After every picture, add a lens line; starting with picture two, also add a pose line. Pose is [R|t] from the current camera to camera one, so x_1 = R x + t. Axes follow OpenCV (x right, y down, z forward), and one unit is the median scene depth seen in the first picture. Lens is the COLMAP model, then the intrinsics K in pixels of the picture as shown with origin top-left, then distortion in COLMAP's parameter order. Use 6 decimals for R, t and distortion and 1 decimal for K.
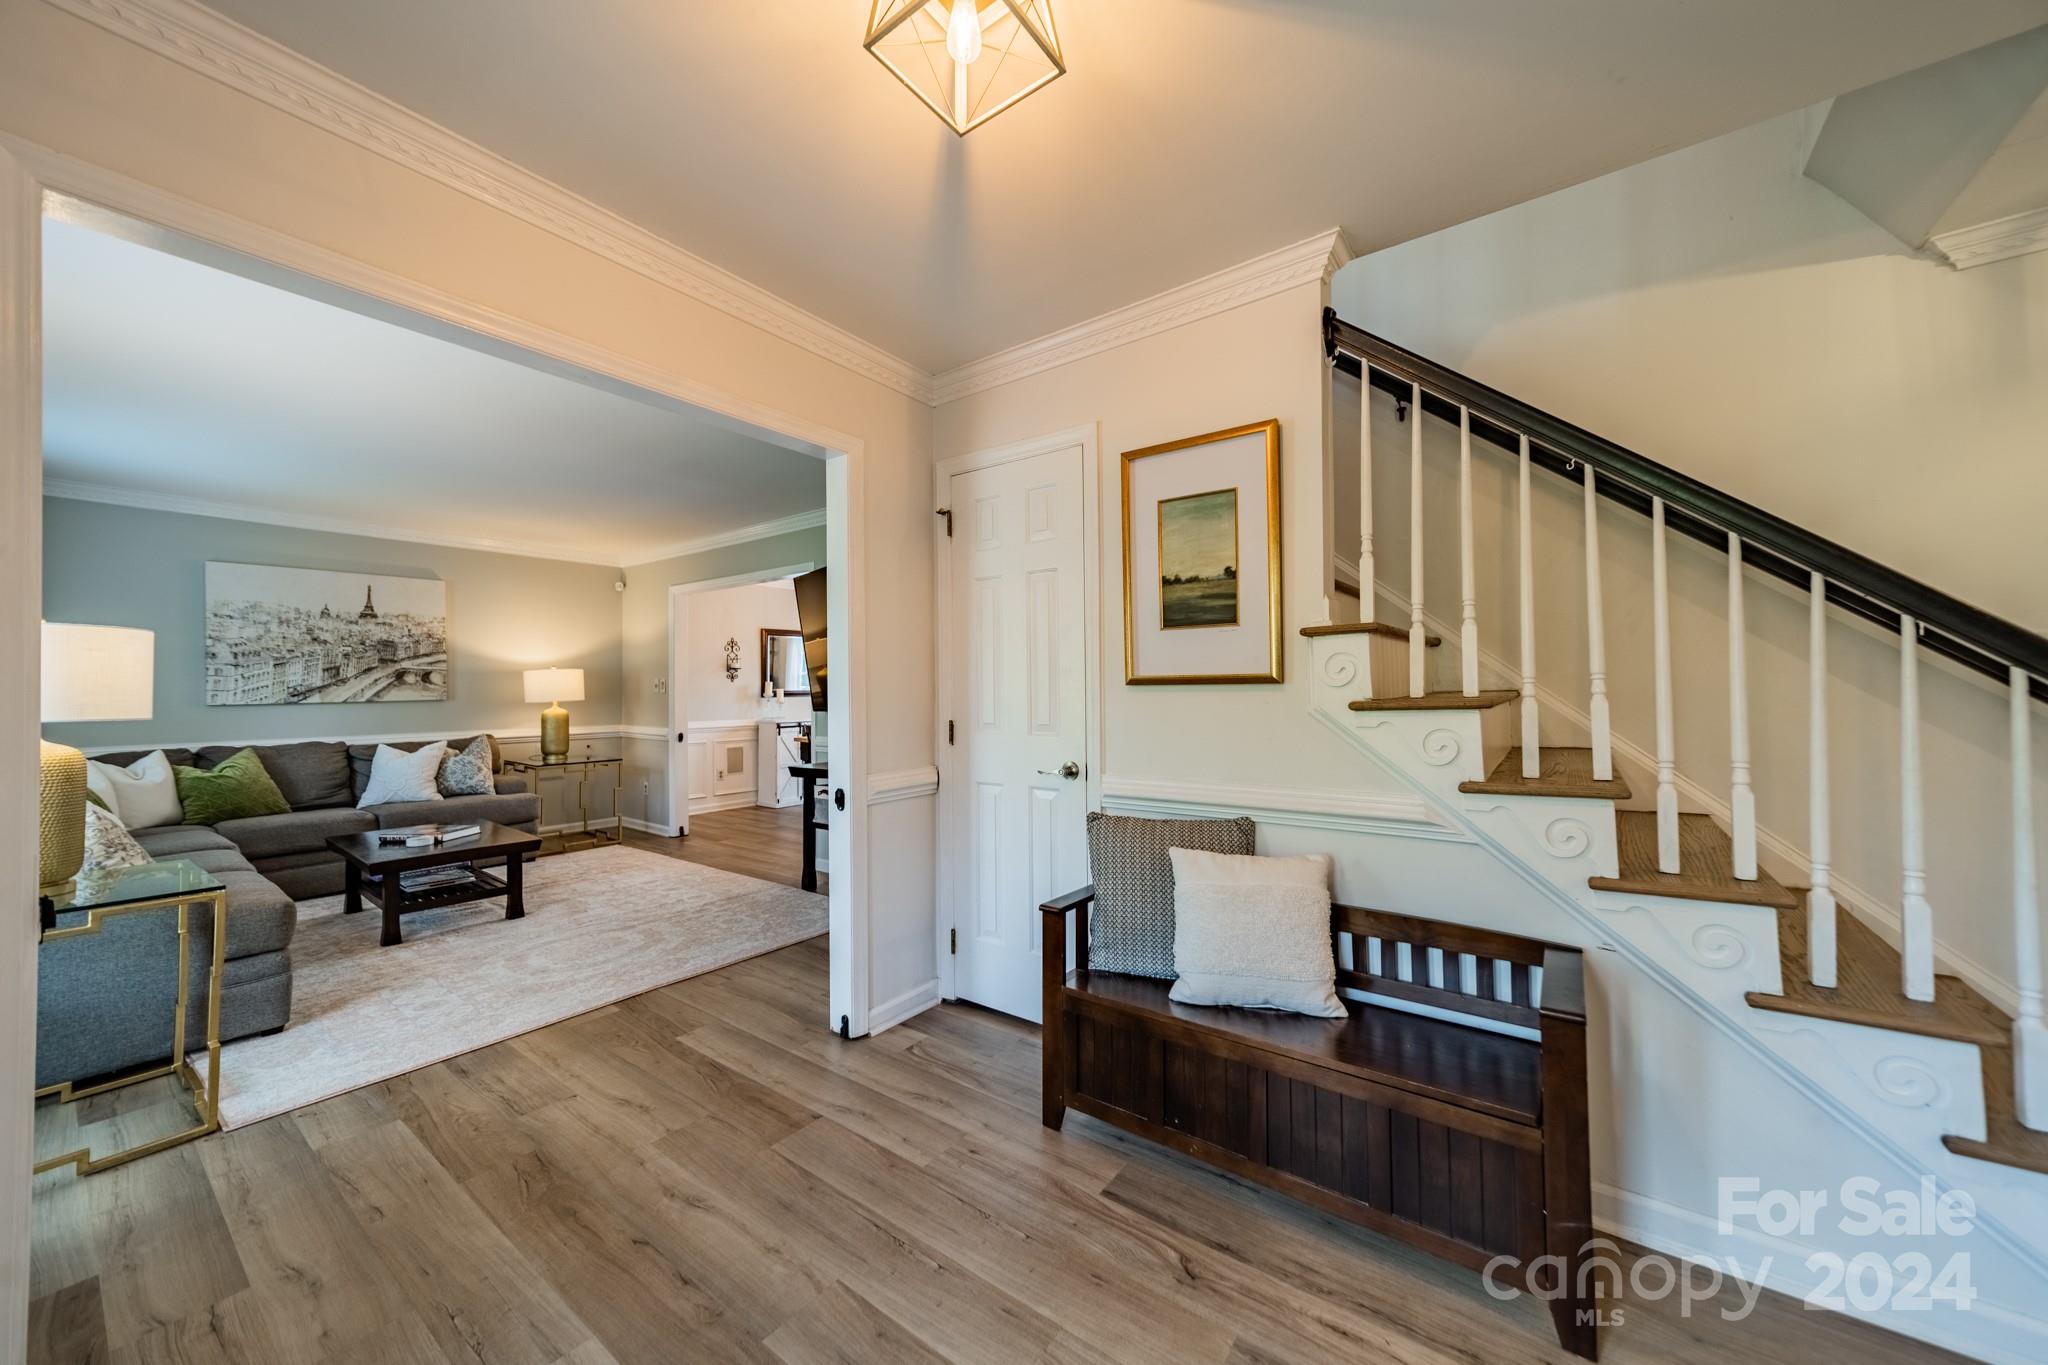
lens RADIAL K [[719.2, 0, 1017.3], [0, 719.2, 684.0], [0, 0, 1]] dist [0.002069, 0.000172]
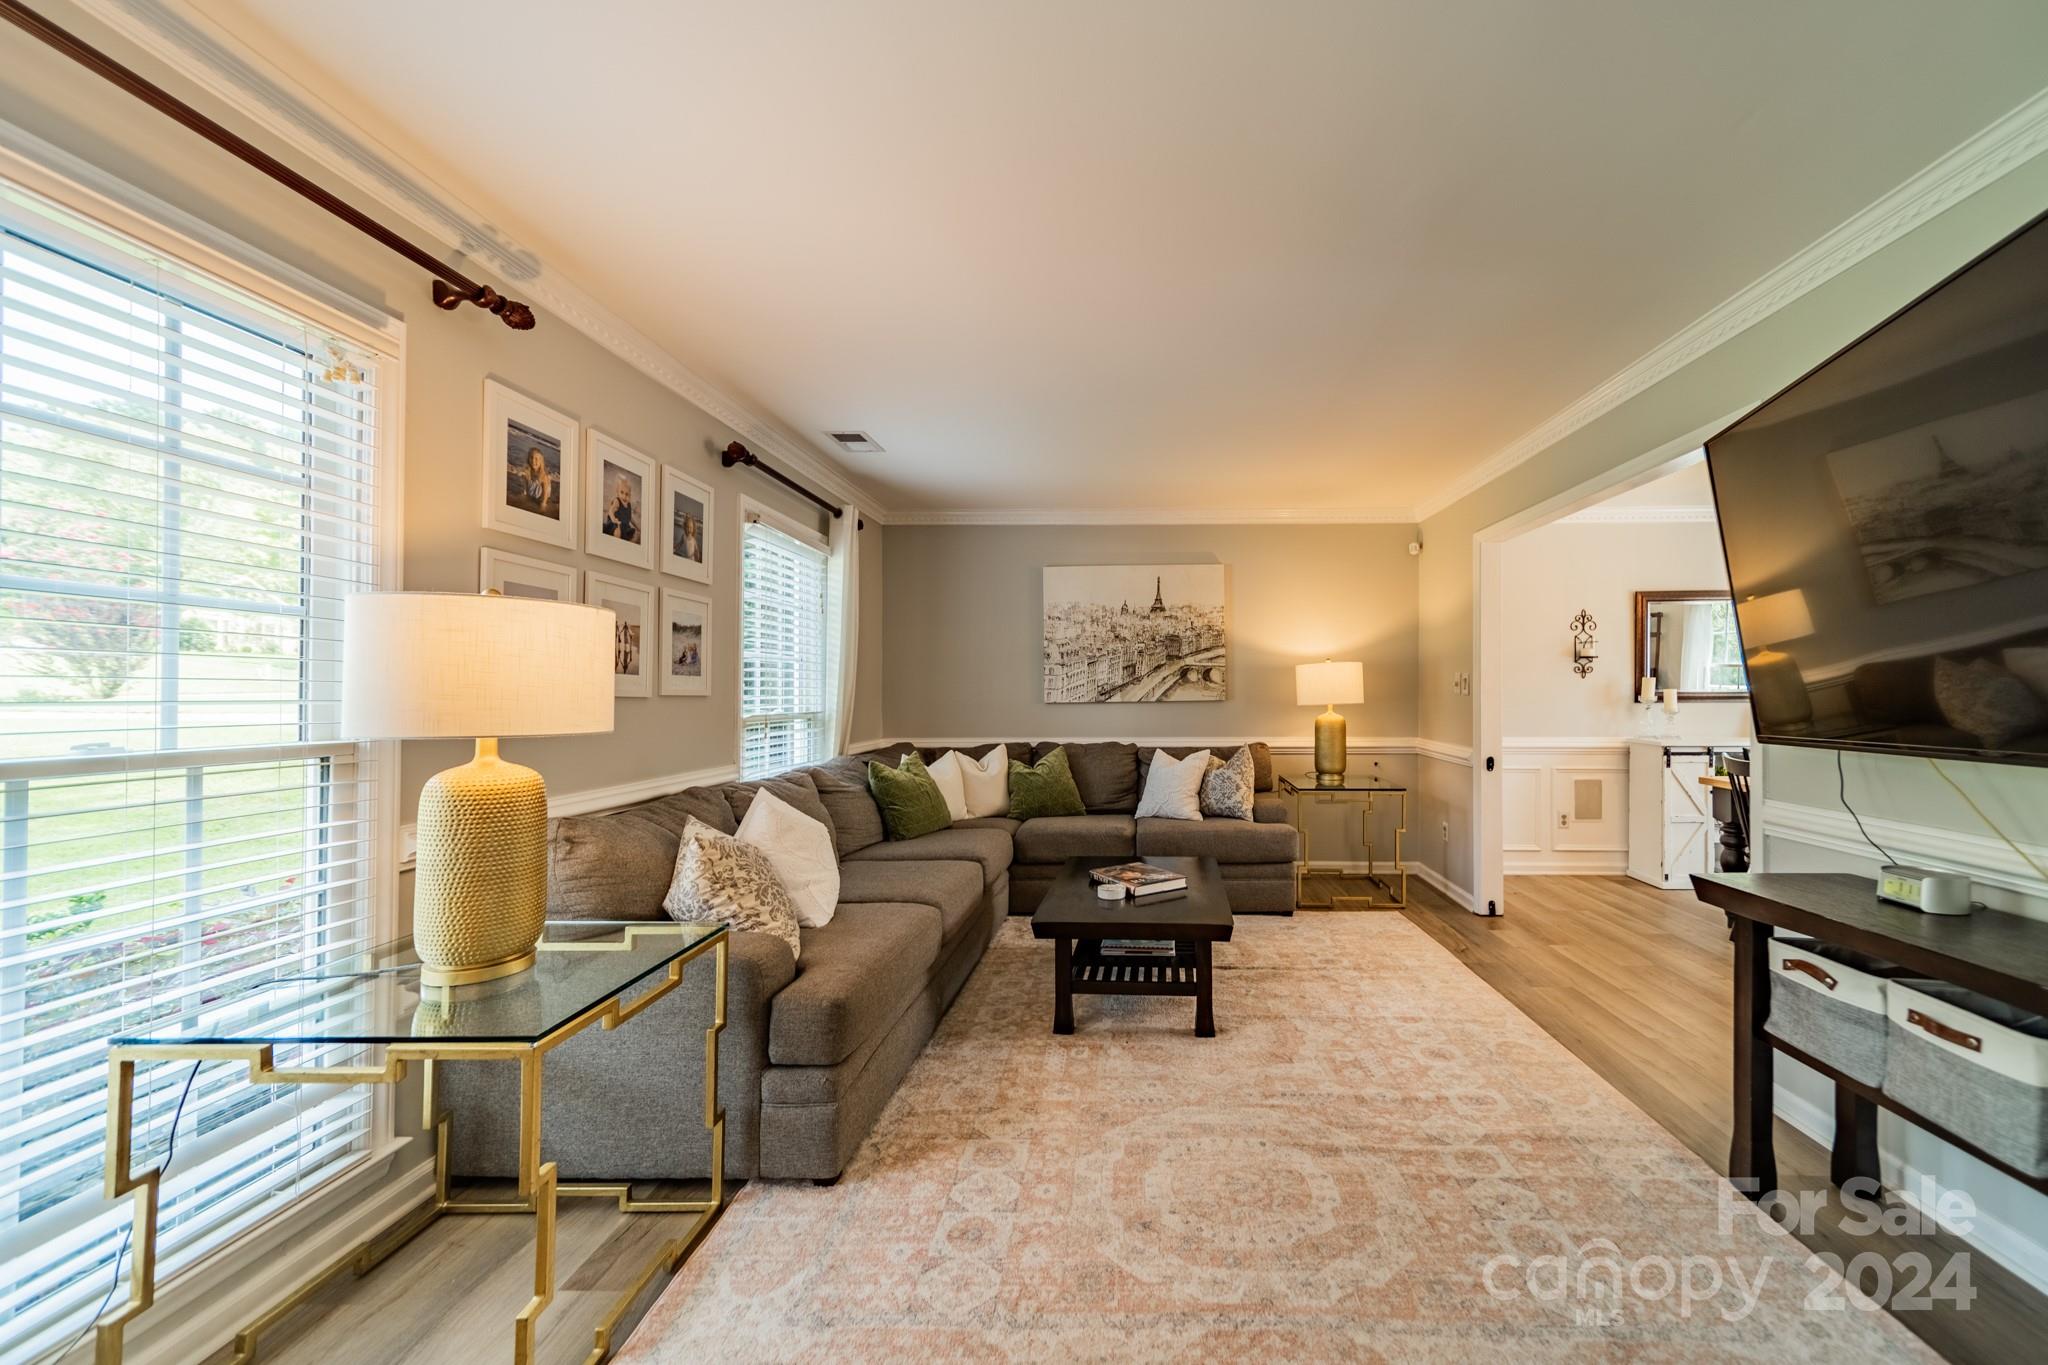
lens RADIAL K [[770.4, 0, 1135.2], [0, 770.4, 690.3], [0, 0, 1]] dist [0.012235, 0.000031]
pose [[0.602520, 0.005421, -0.798085, -0.121638], [0.002632, 0.999958, 0.008780, 0.001296], [0.798099, -0.007391, 0.602481, 0.374641]]
